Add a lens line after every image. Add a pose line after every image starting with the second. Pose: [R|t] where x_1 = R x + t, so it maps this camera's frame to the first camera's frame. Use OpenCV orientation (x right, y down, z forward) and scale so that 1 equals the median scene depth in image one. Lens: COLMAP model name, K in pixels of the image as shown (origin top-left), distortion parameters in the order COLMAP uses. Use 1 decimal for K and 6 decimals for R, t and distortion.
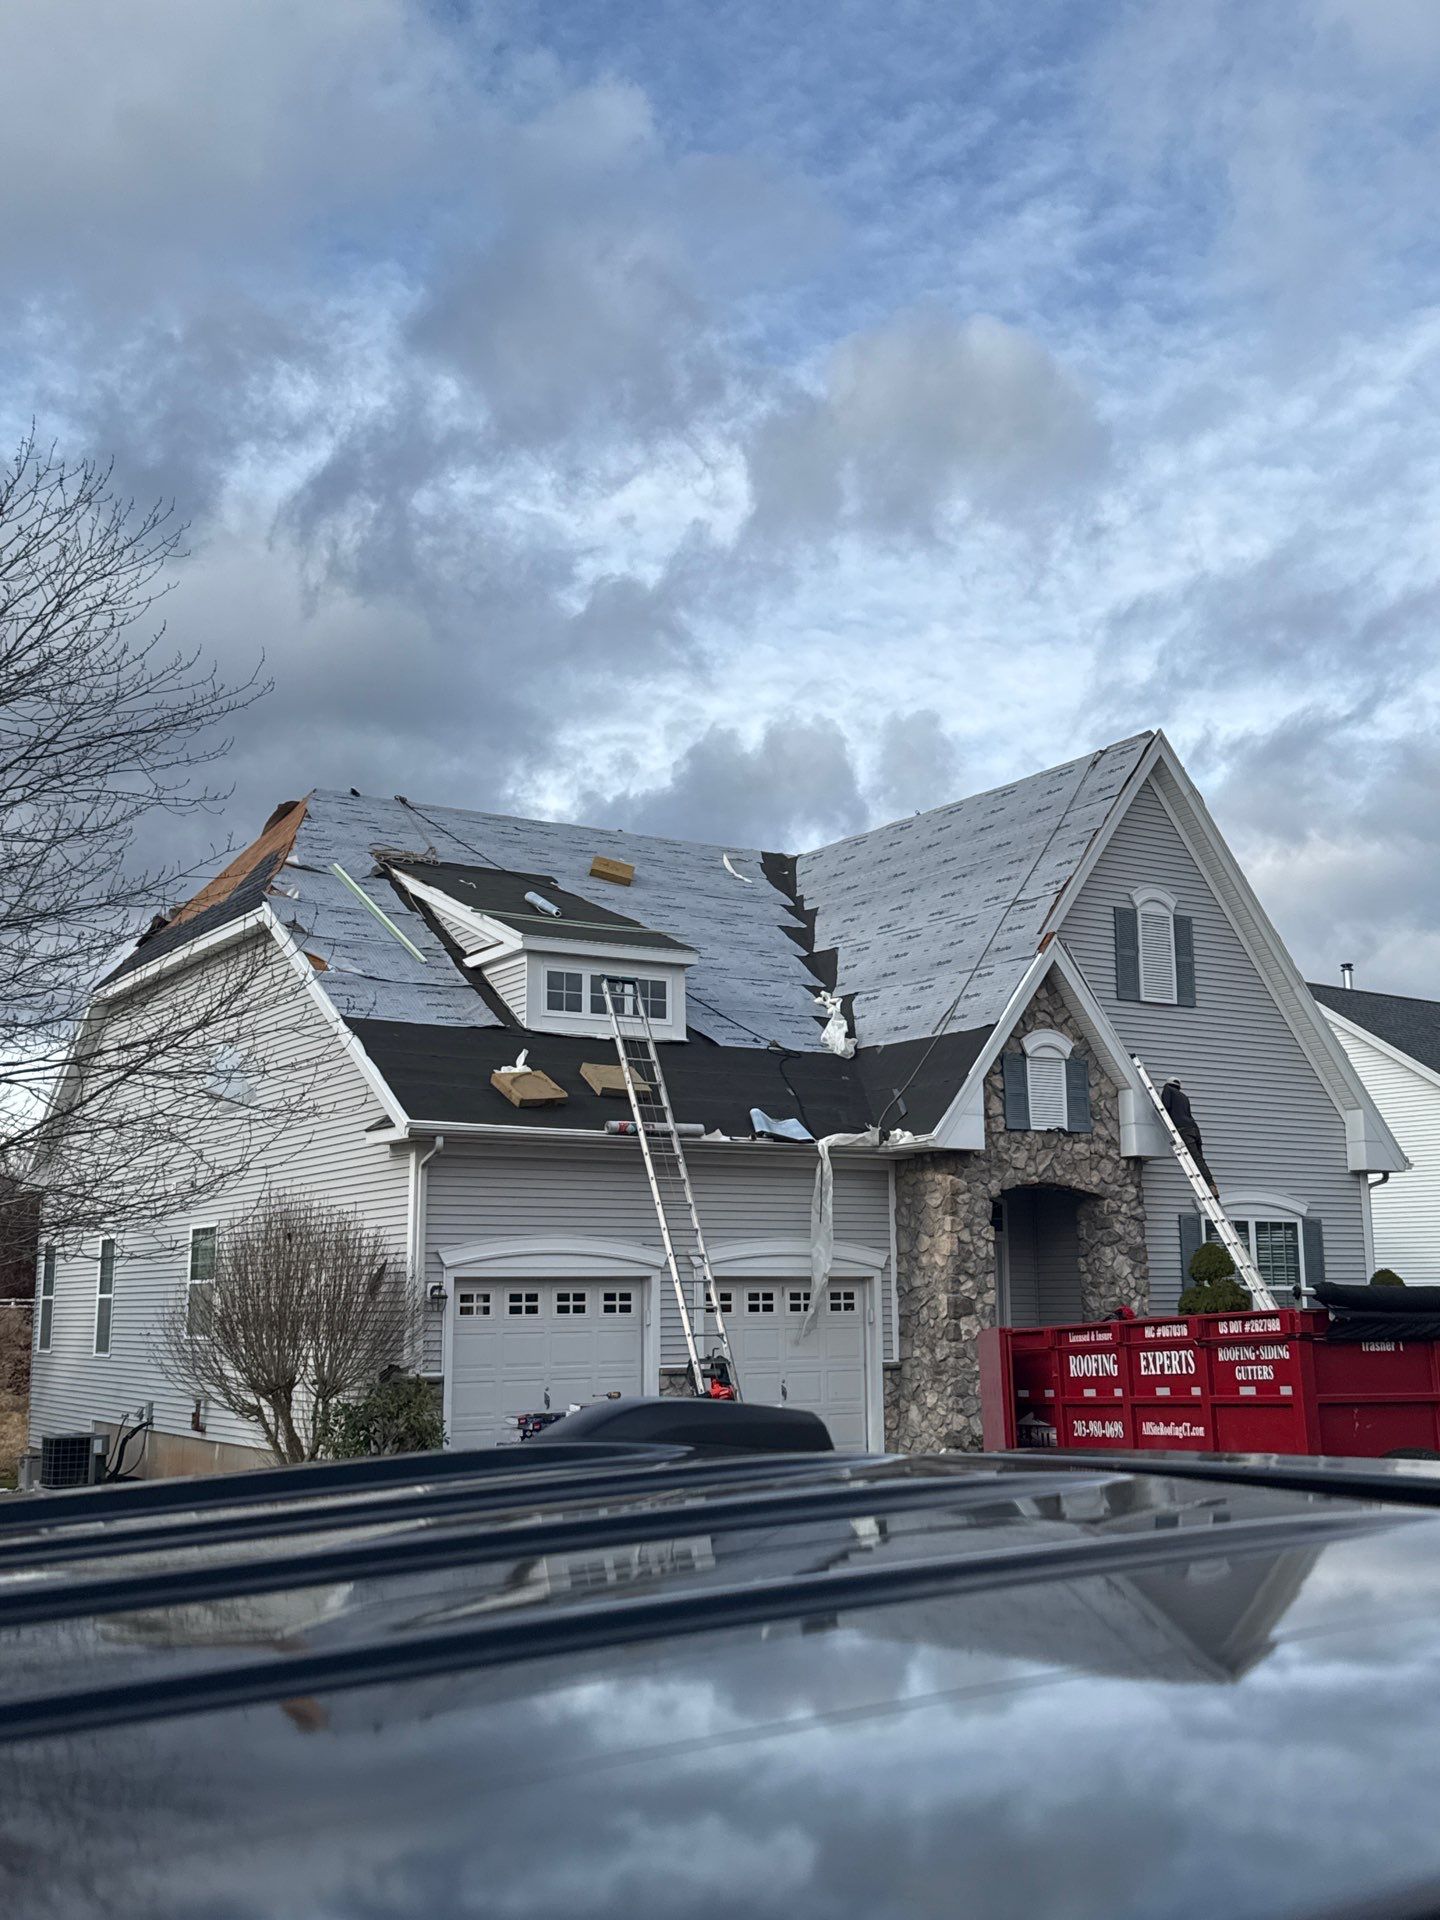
lens RADIAL K [[1942.5, 0, 720.0], [0, 1942.5, 960.0], [0, 0, 1]] dist [0.113384, 0.005780]
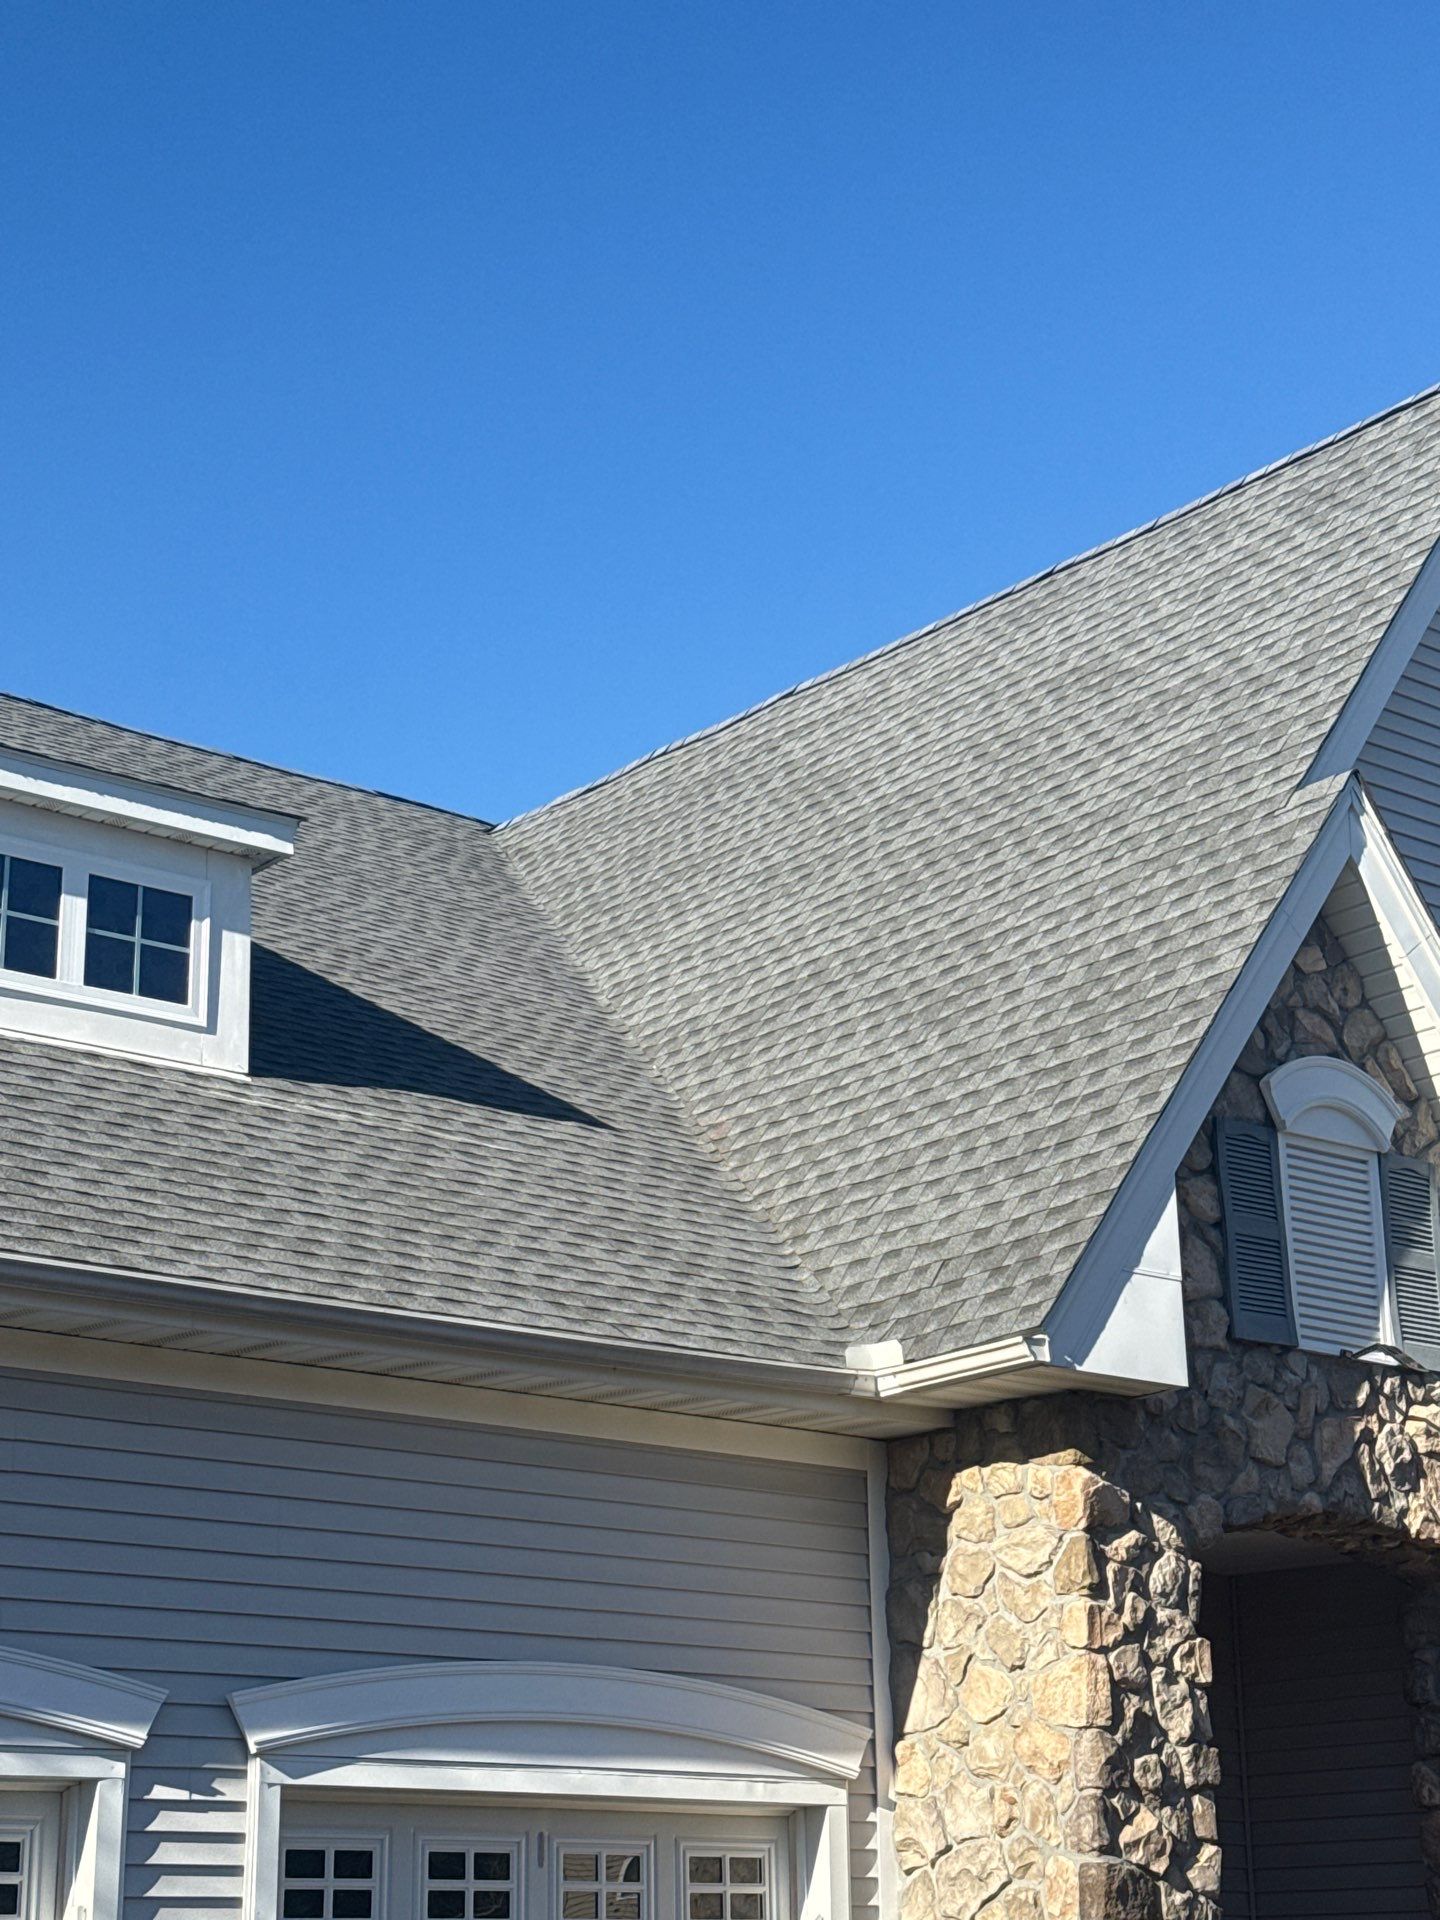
lens RADIAL K [[3232.4, 0, 718.9], [0, 3232.4, 982.7], [0, 0, 1]] dist [0.136524, -0.011832]
pose [[0.990611, 0.036492, 0.131751, -0.011830], [-0.018179, 0.990319, -0.137613, 0.104139], [-0.135497, 0.133926, 0.981684, 0.472315]]
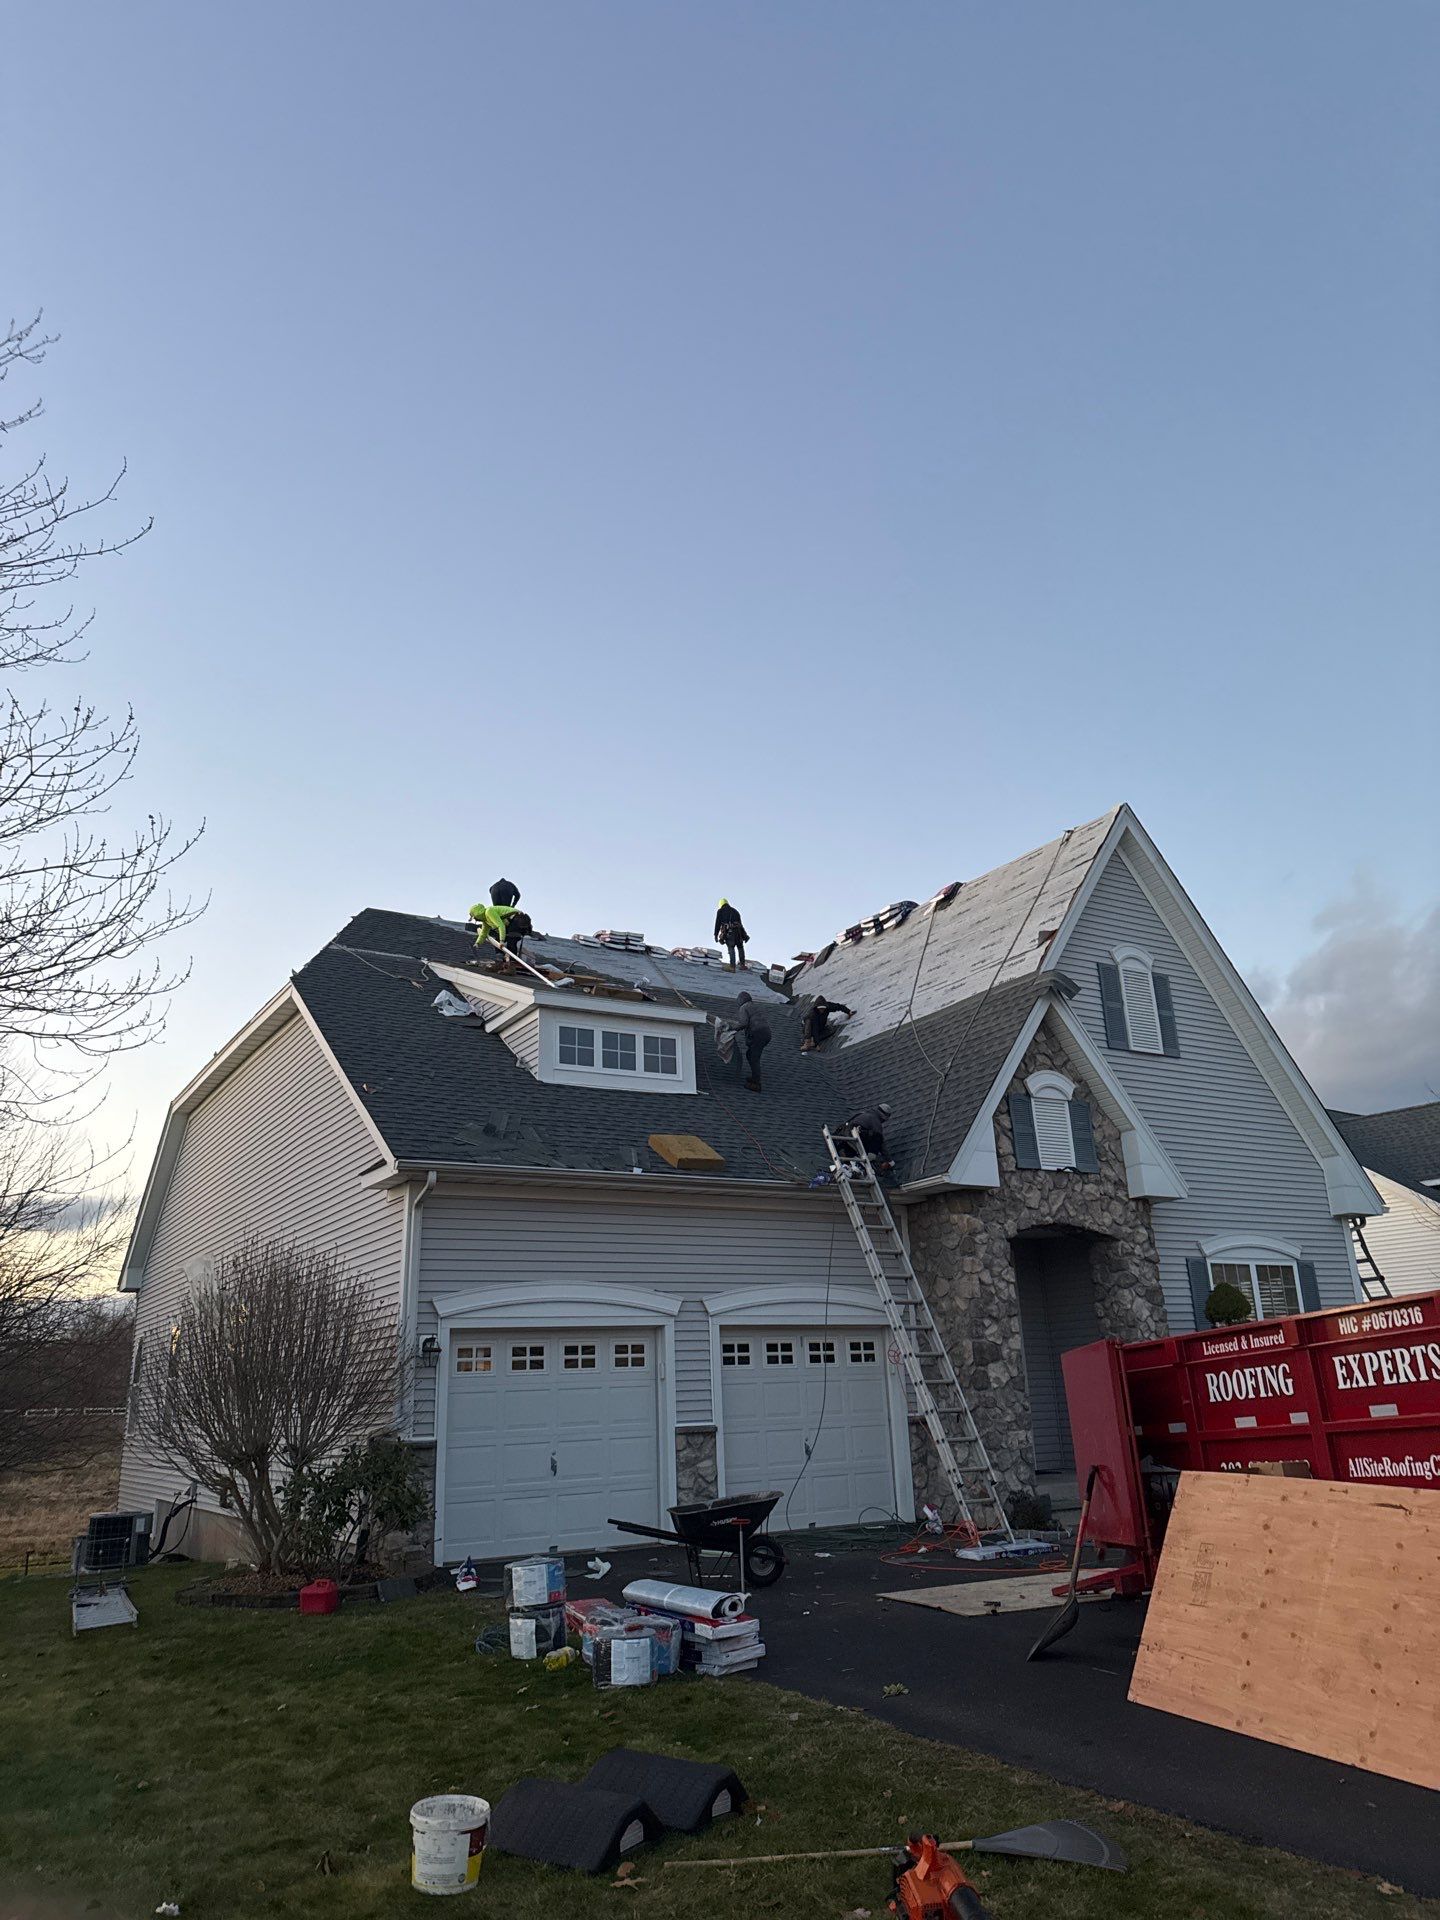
lens RADIAL K [[1323.5, 0, 717.3], [0, 1323.5, 941.0], [0, 0, 1]] dist [0.131996, -0.226346]
pose [[0.999472, -0.031918, -0.006123, 0.000554], [0.030569, 0.987224, -0.156378, 0.074276], [0.011037, 0.156108, 0.987678, 0.302940]]
